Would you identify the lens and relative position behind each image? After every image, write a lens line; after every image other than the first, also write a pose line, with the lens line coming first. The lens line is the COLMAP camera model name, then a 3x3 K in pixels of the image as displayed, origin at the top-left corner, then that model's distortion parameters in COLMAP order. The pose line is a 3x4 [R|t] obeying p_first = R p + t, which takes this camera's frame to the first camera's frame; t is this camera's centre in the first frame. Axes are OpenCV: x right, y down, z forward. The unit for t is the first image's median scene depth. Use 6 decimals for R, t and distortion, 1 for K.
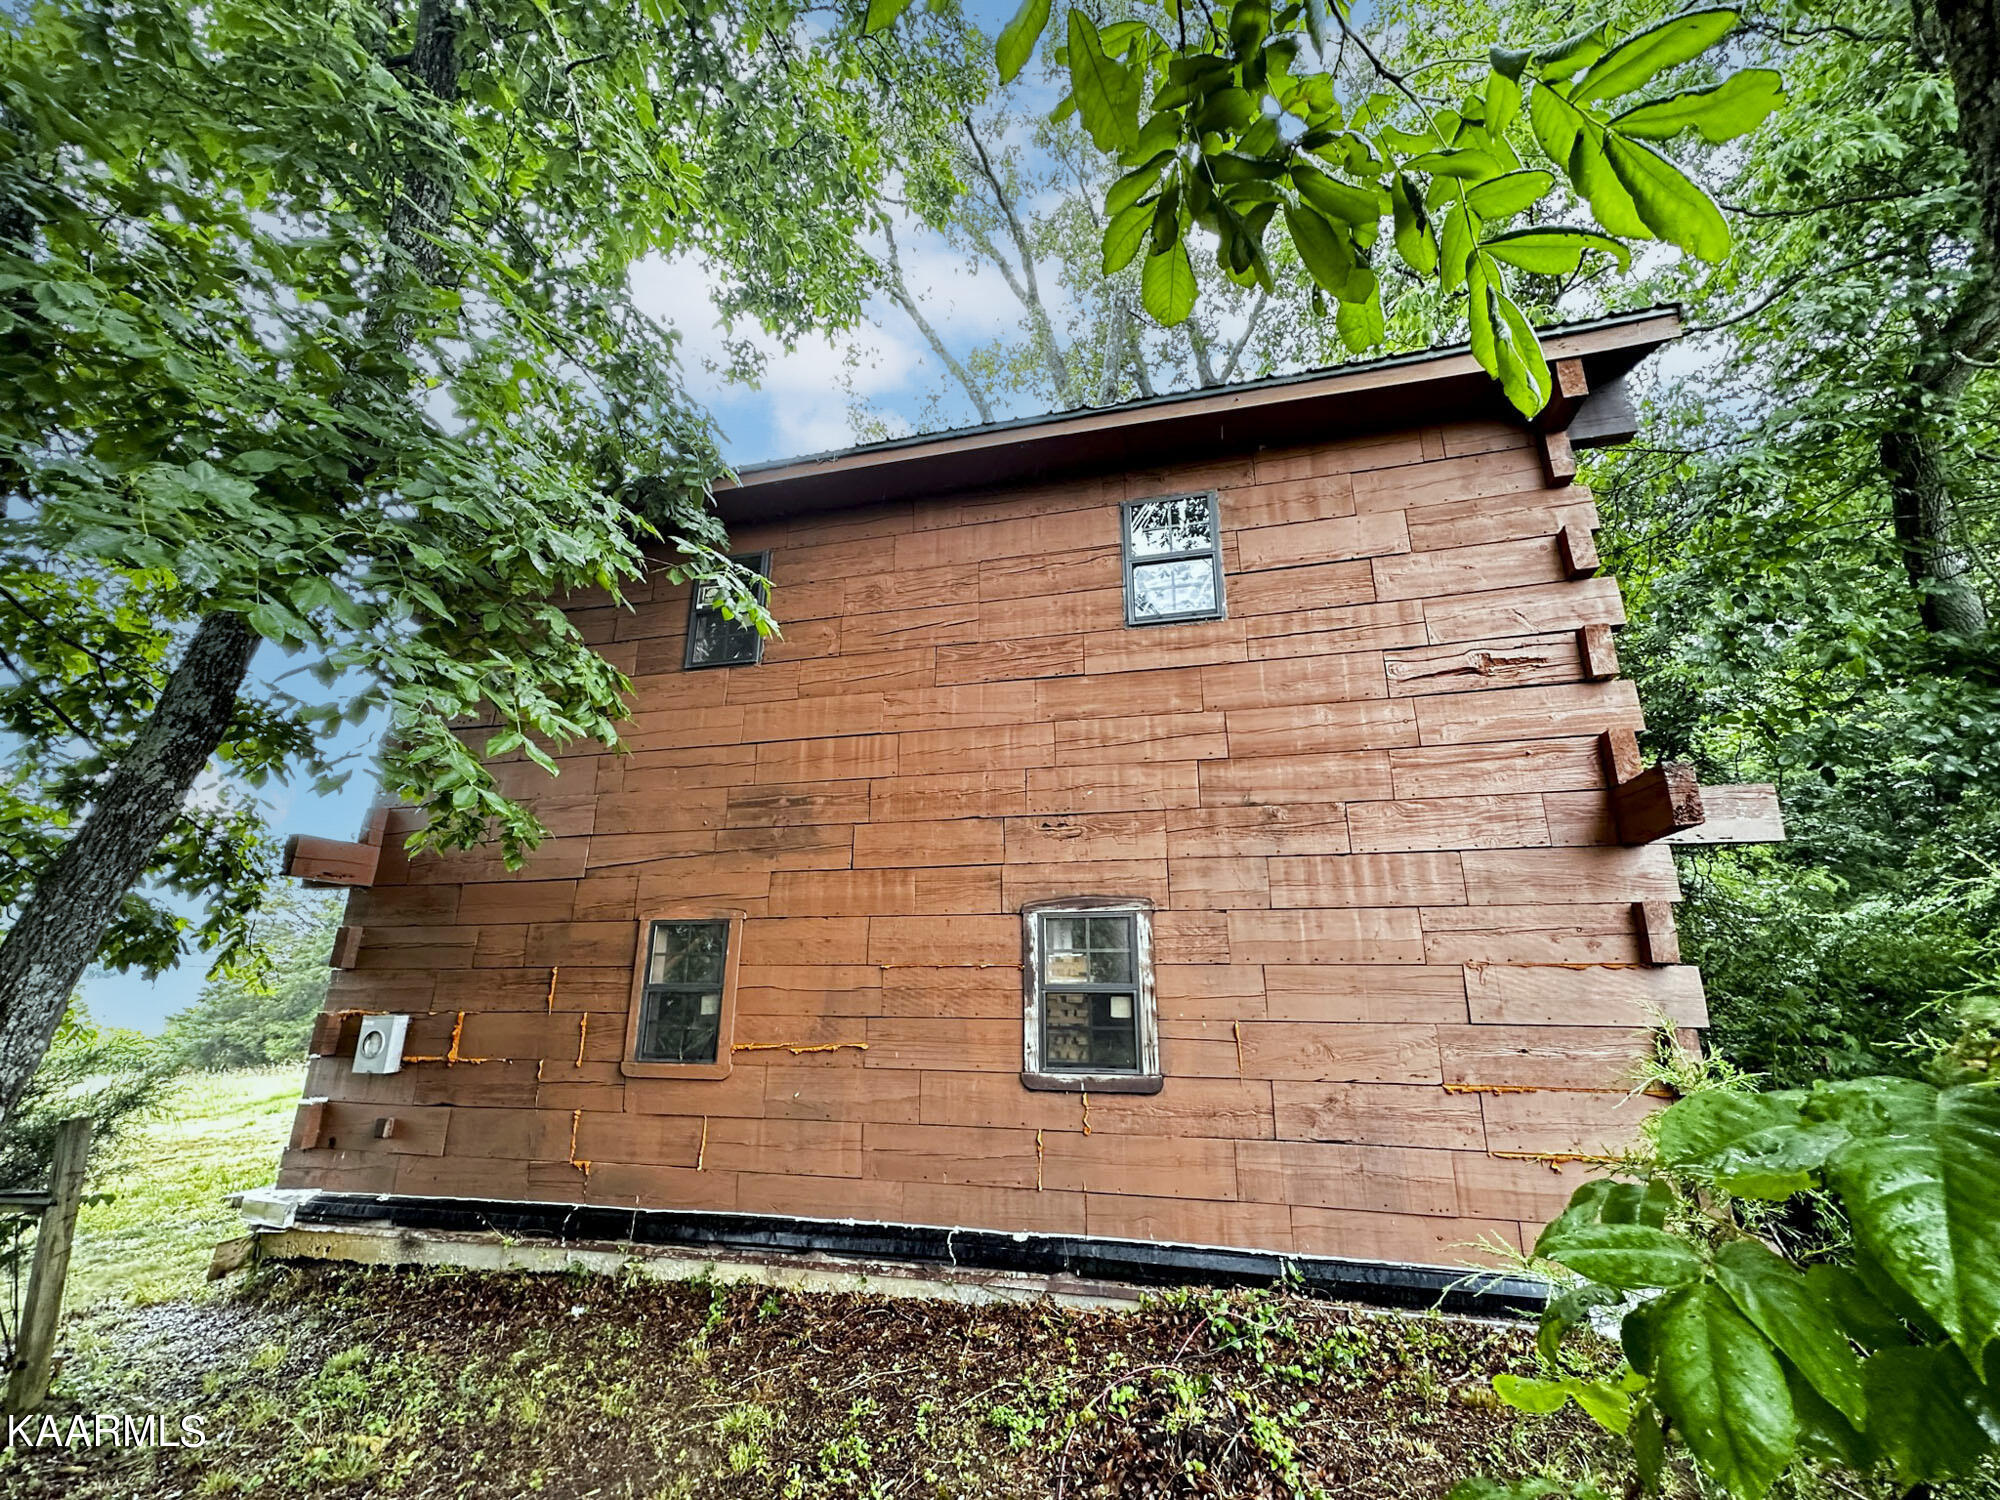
lens RADIAL K [[821.1, 0, 999.4], [0, 821.1, 750.6], [0, 0, 1]] dist [-0.002488, -0.000117]
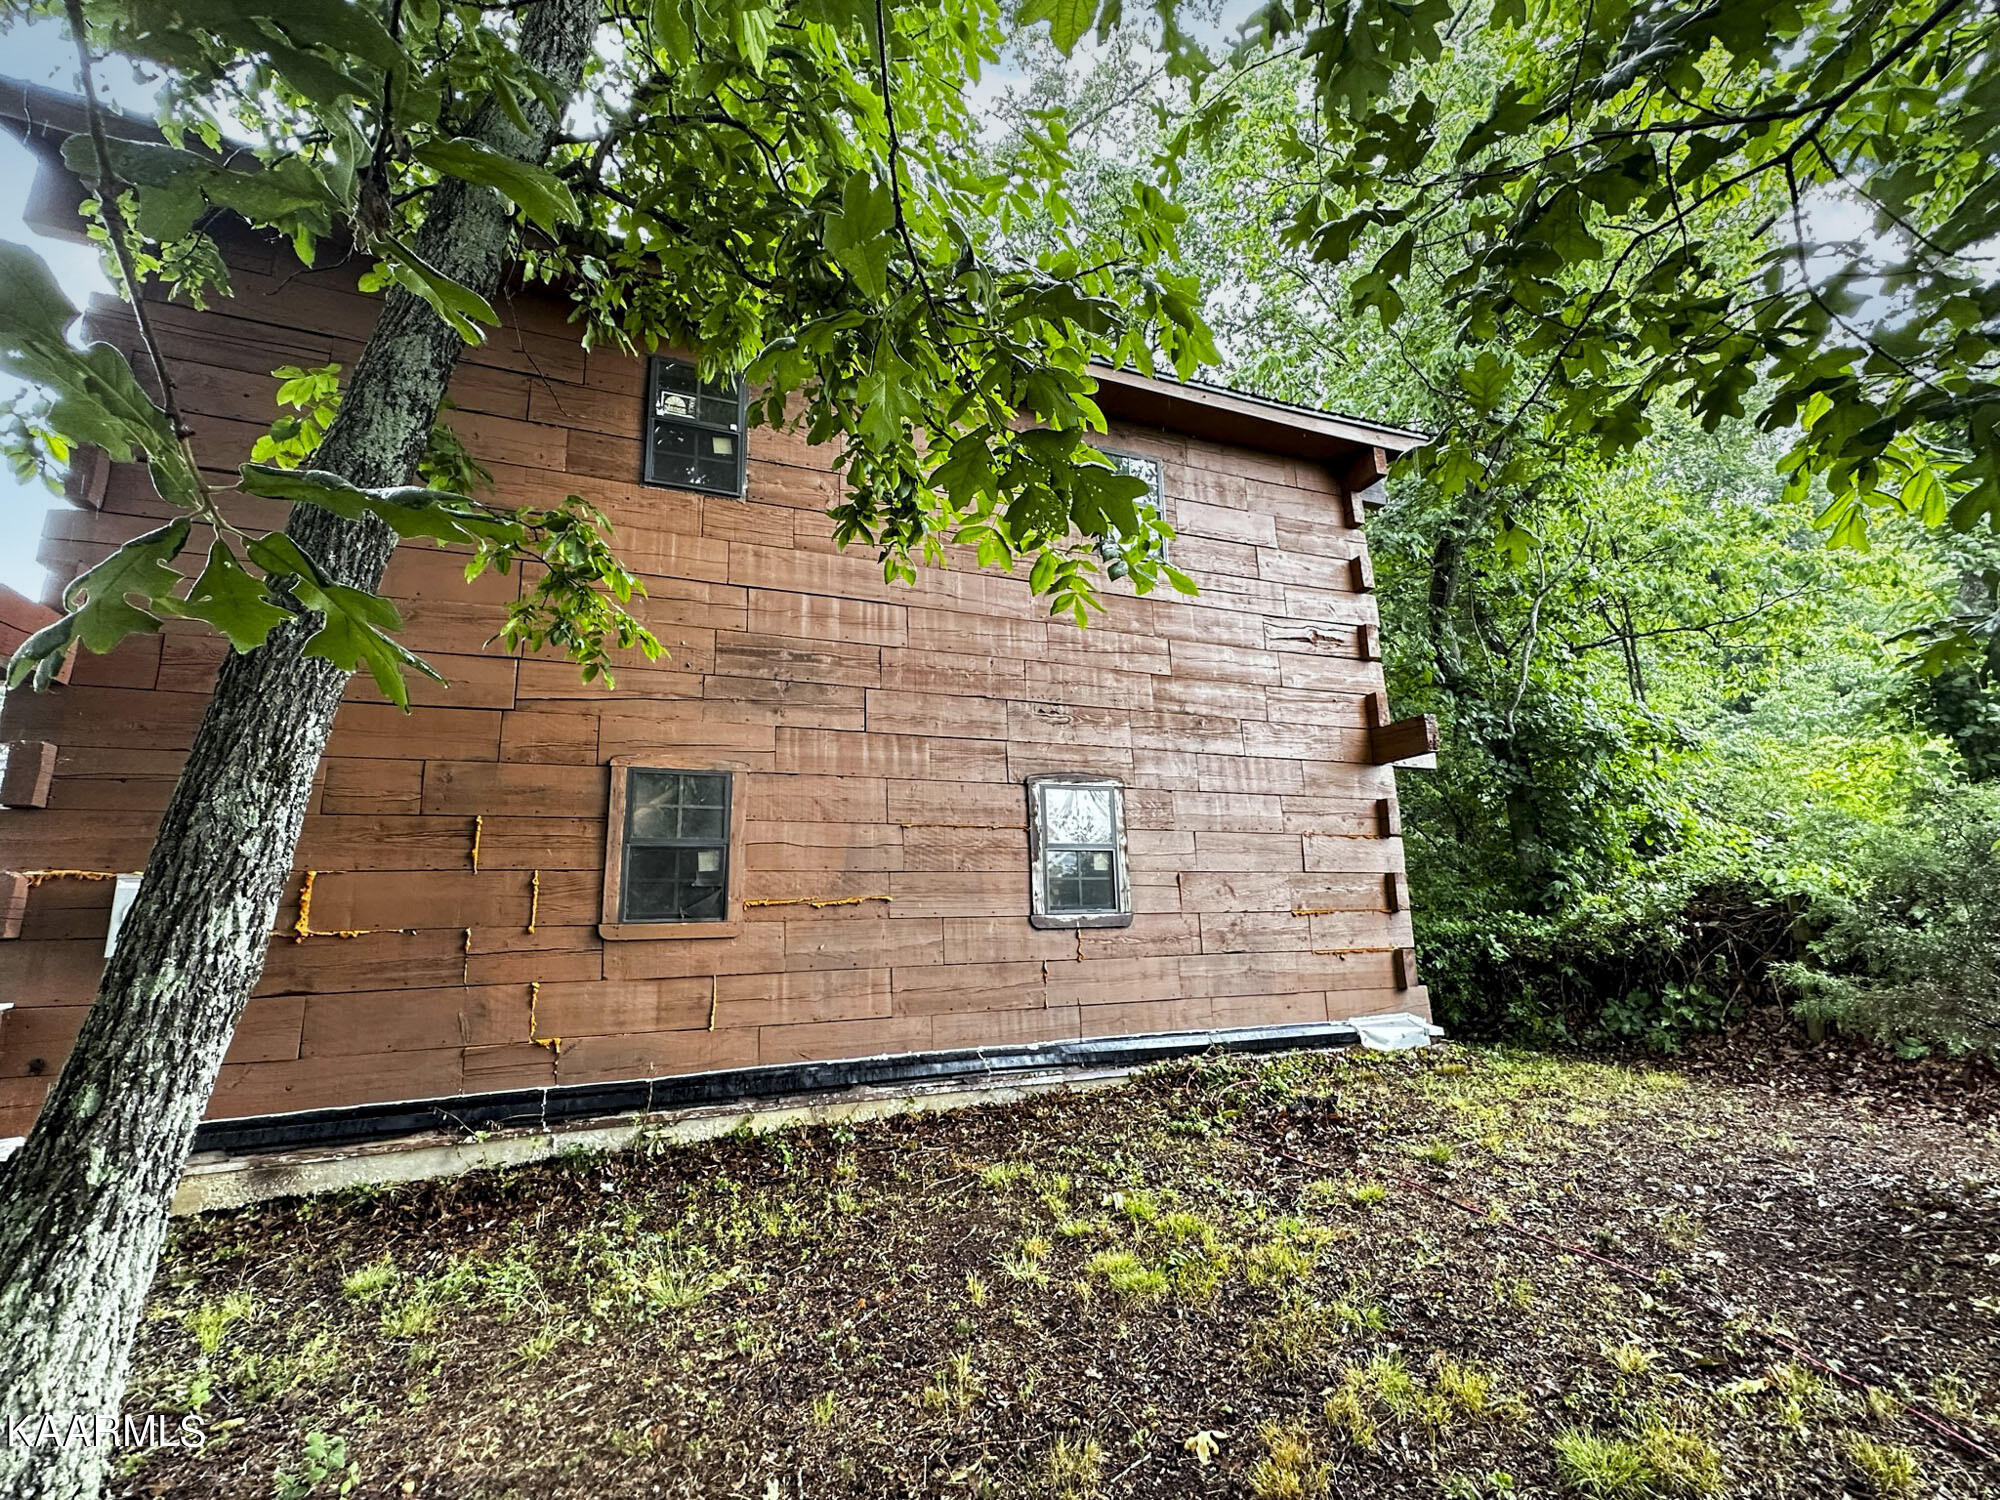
lens RADIAL K [[854.6, 0, 995.4], [0, 854.6, 748.1], [0, 0, 1]] dist [0.001314, -0.000394]
pose [[0.811652, 0.095873, 0.576220, -0.701325], [-0.138650, 0.989869, 0.030603, 0.117727], [-0.567448, -0.104732, 0.816722, 0.051204]]
